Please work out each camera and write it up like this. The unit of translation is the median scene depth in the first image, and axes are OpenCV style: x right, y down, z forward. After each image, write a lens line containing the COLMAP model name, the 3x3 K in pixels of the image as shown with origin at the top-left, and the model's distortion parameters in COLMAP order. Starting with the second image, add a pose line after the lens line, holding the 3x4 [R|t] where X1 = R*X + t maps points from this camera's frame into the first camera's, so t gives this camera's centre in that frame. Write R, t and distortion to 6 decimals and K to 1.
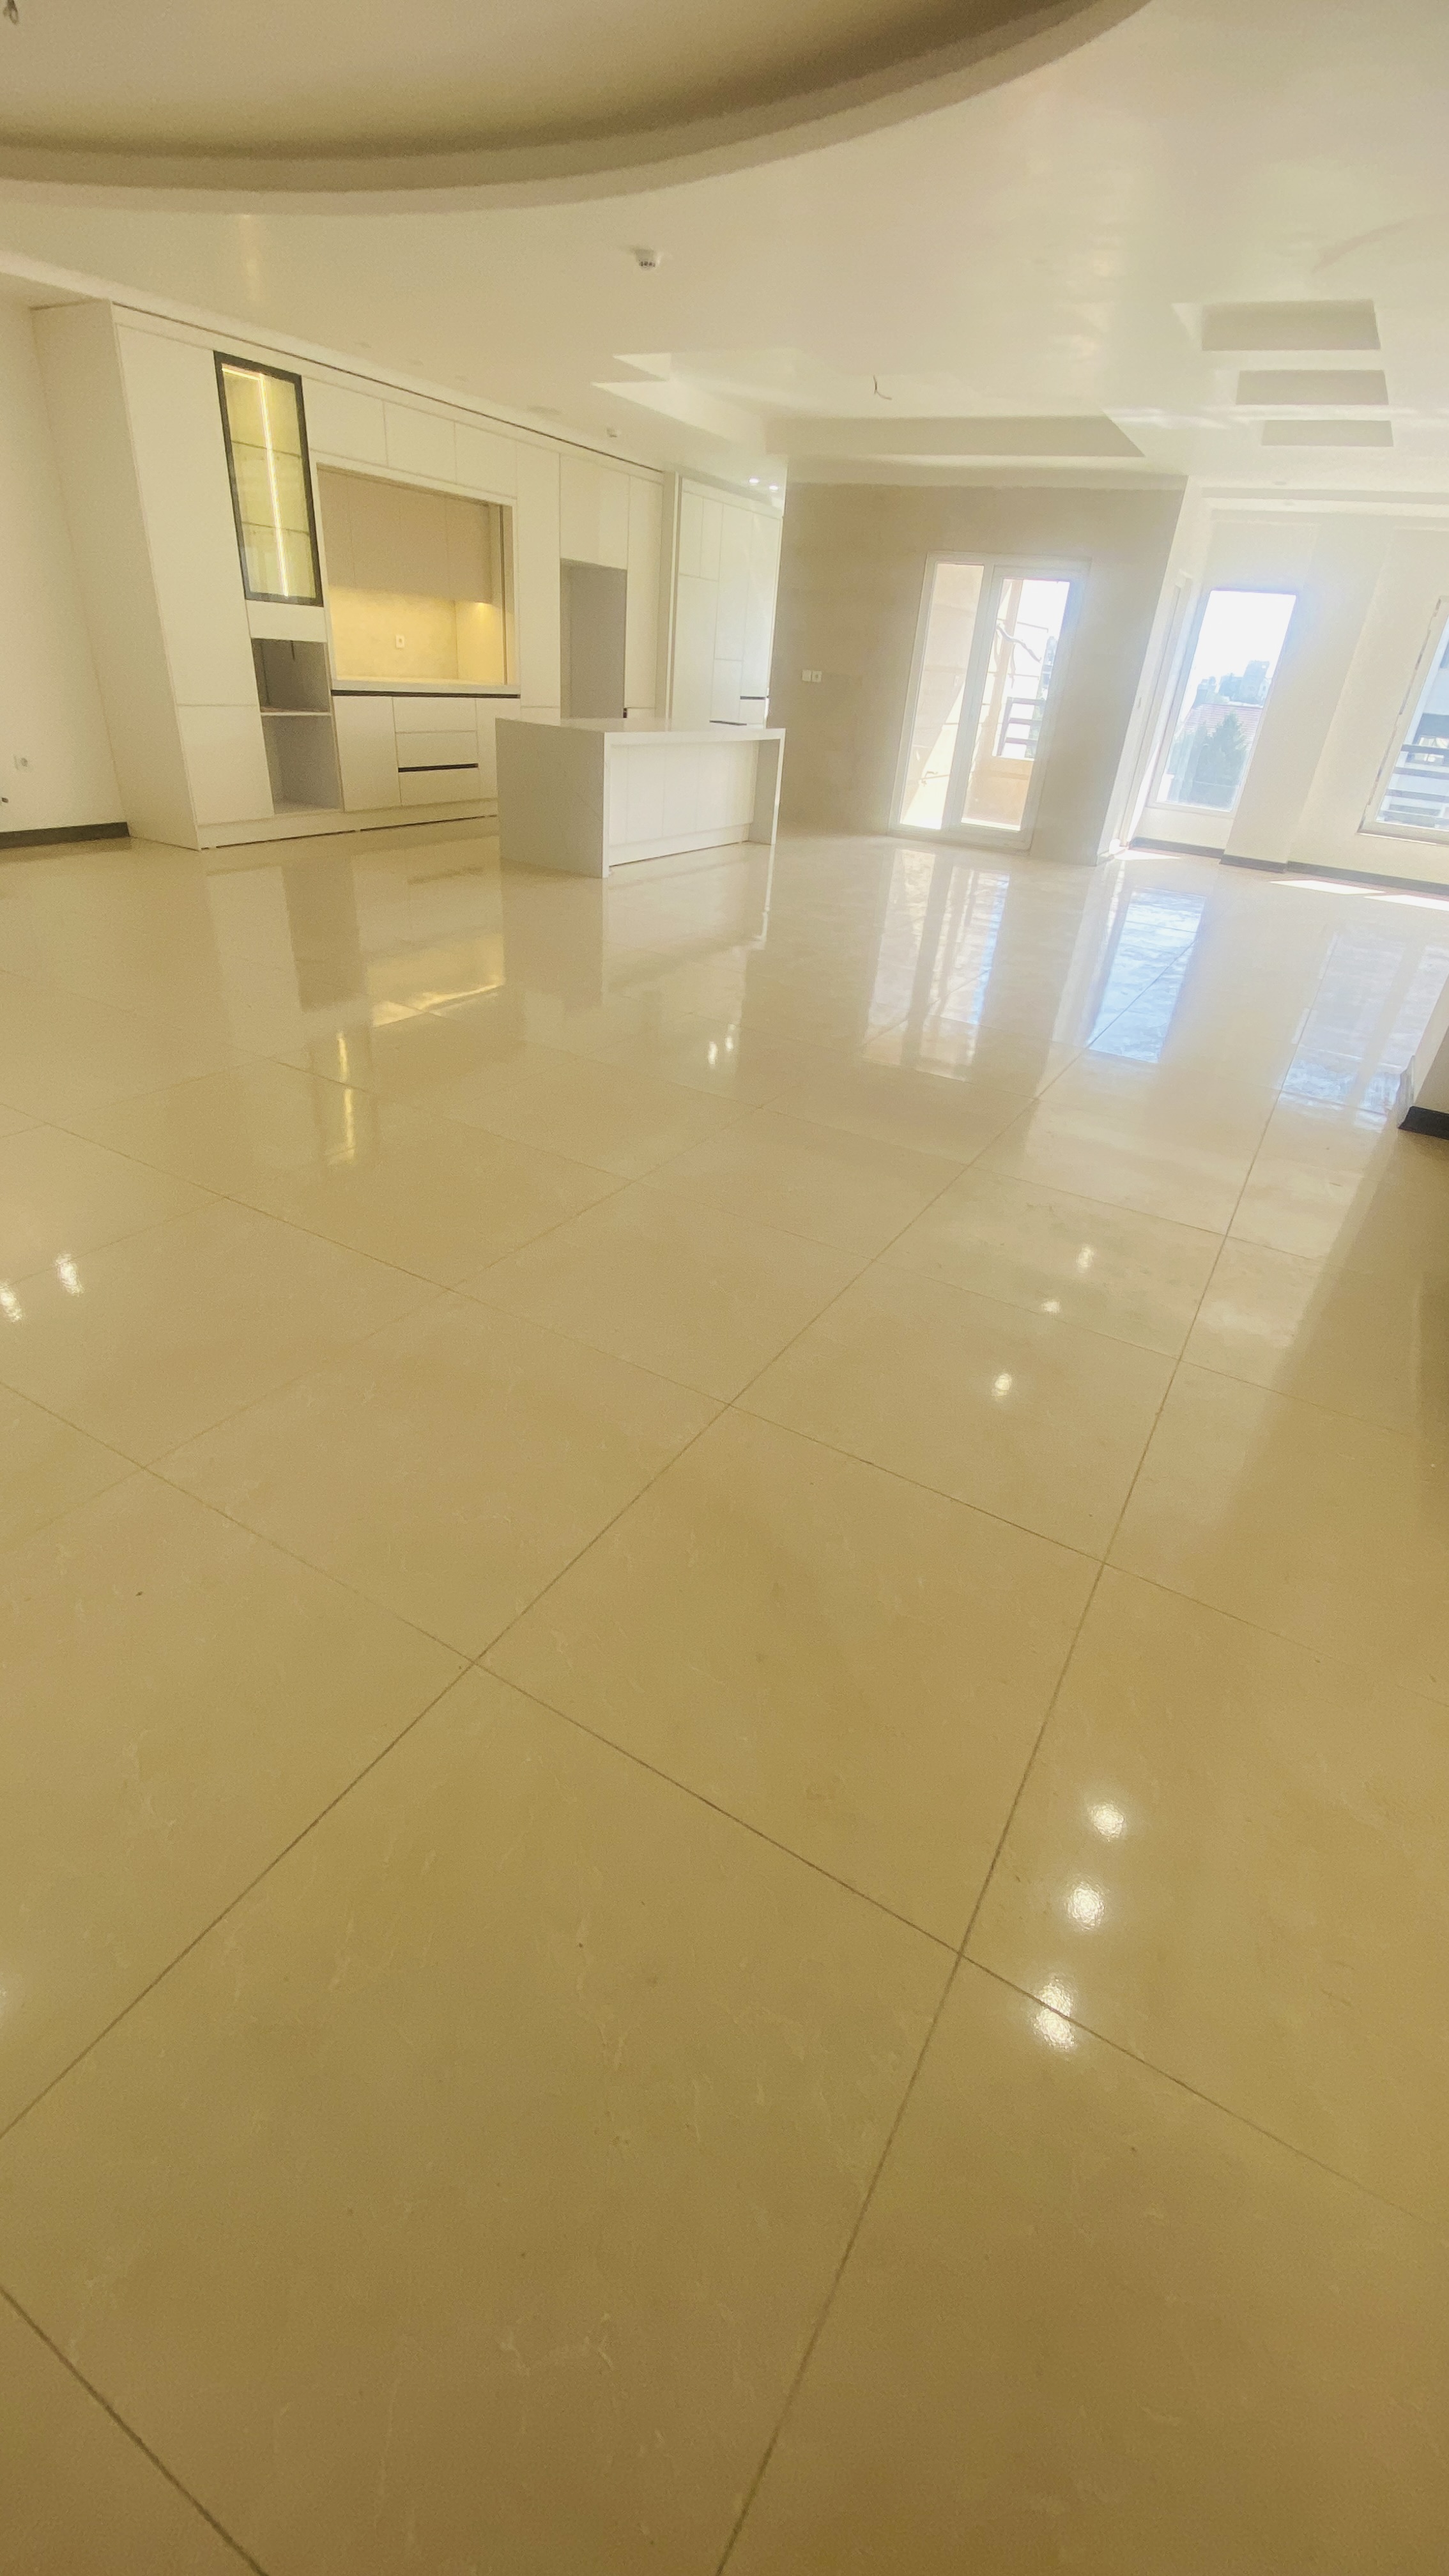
lens RADIAL K [[1057.7, 0, 724.5], [0, 1057.7, 1288.0], [0, 0, 1]] dist [0.012074, -0.019132]
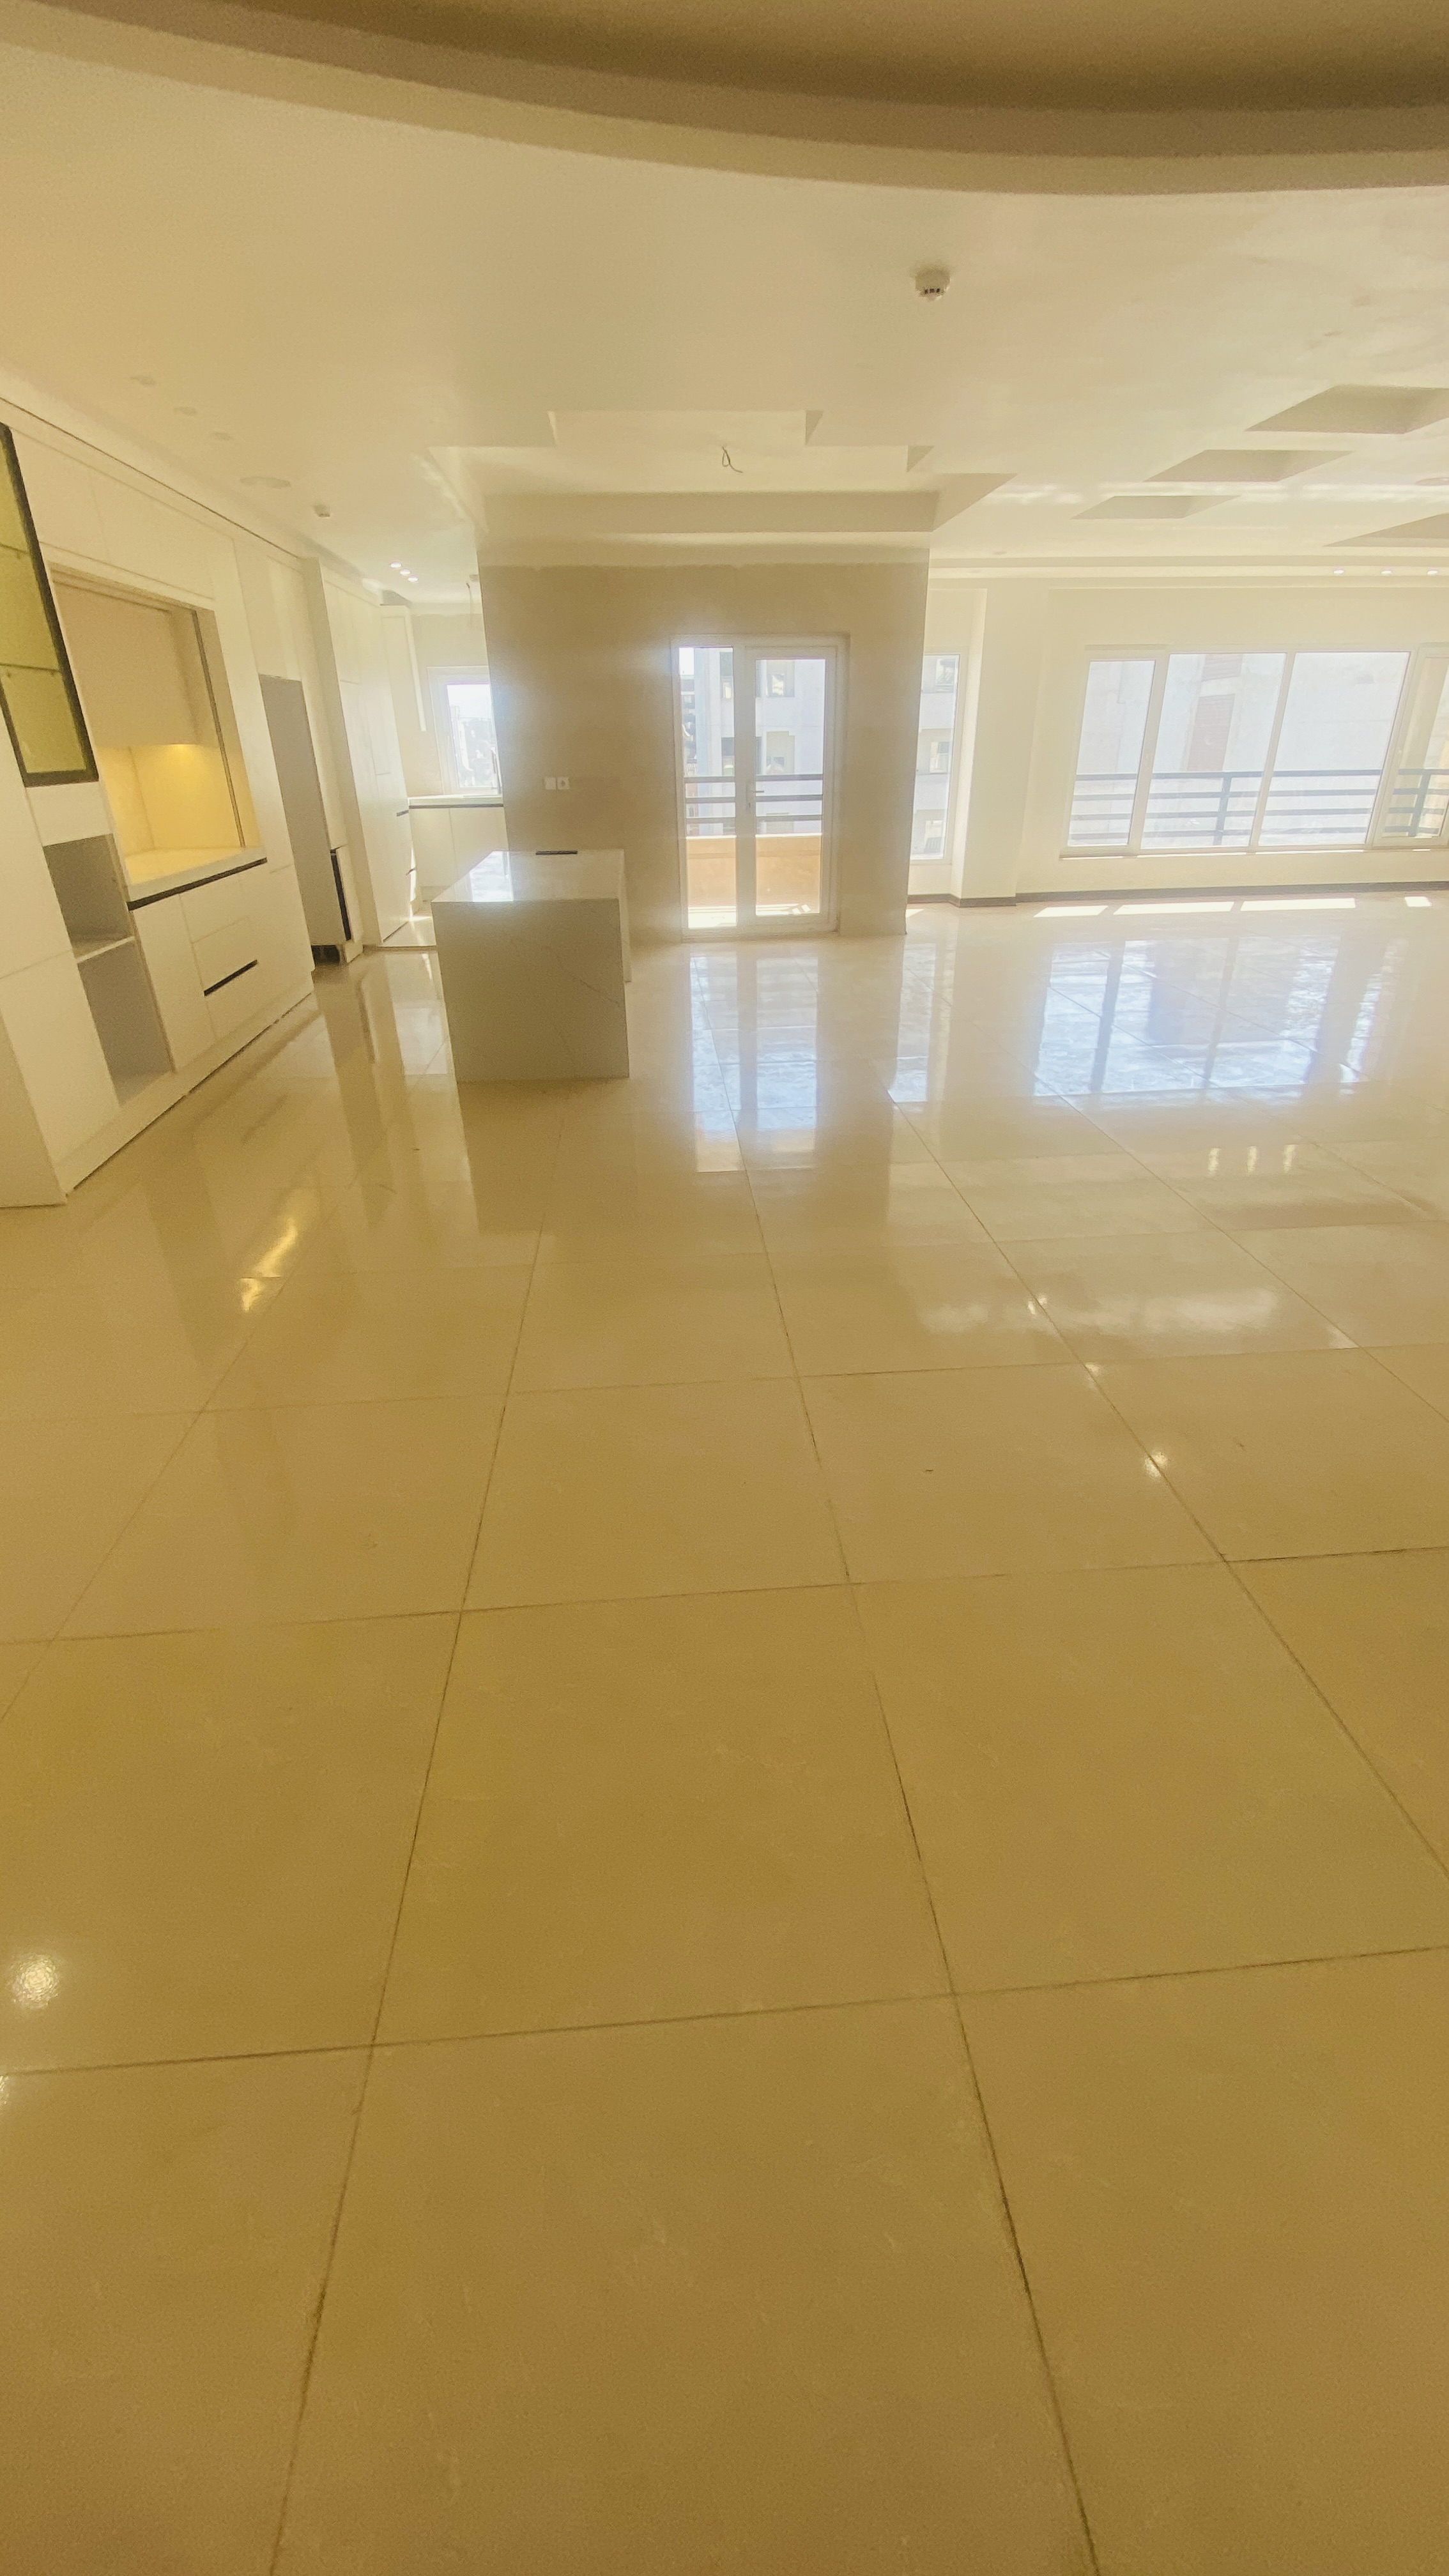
lens RADIAL K [[1057.7, 0, 724.5], [0, 1057.7, 1288.0], [0, 0, 1]] dist [0.012074, -0.019132]
pose [[0.821416, -0.339975, 0.457922, -0.384334], [0.358902, 0.932128, 0.048244, -0.212360], [-0.443243, 0.124721, 0.887683, 0.256046]]
